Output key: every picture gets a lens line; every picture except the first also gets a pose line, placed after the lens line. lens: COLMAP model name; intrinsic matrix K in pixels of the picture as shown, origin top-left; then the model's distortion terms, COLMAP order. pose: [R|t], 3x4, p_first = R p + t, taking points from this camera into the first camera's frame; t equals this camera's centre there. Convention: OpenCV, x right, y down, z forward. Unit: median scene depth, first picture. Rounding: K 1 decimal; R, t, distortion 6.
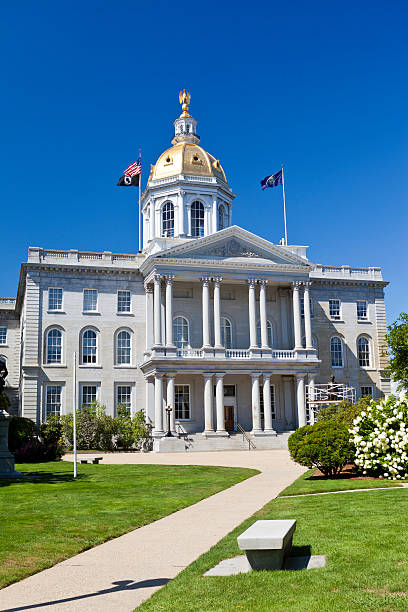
lens RADIAL K [[670.1, 0, 204.0], [0, 670.1, 306.0], [0, 0, 1]] dist [-0.070017, -0.001840]
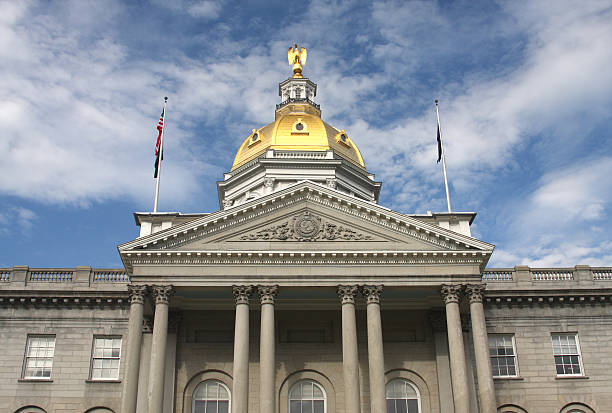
lens RADIAL K [[801.2, 0, 306.0], [0, 801.2, 206.5], [0, 0, 1]] dist [-0.148411, 0.013096]
pose [[0.965937, -0.123858, -0.227210, 0.172872], [0.045635, 0.945788, -0.321563, 0.082904], [0.254720, 0.300241, 0.919224, 0.462100]]
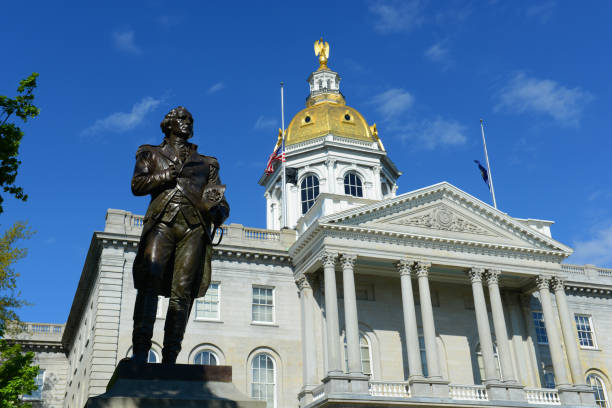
lens RADIAL K [[725.1, 0, 306.0], [0, 725.1, 204.0], [0, 0, 1]] dist [0.081011, 0.027863]
pose [[0.997849, 0.015444, 0.063703, -0.123988], [0.000616, 0.969596, -0.244710, 0.065119], [-0.065545, 0.244223, 0.967501, 0.346579]]
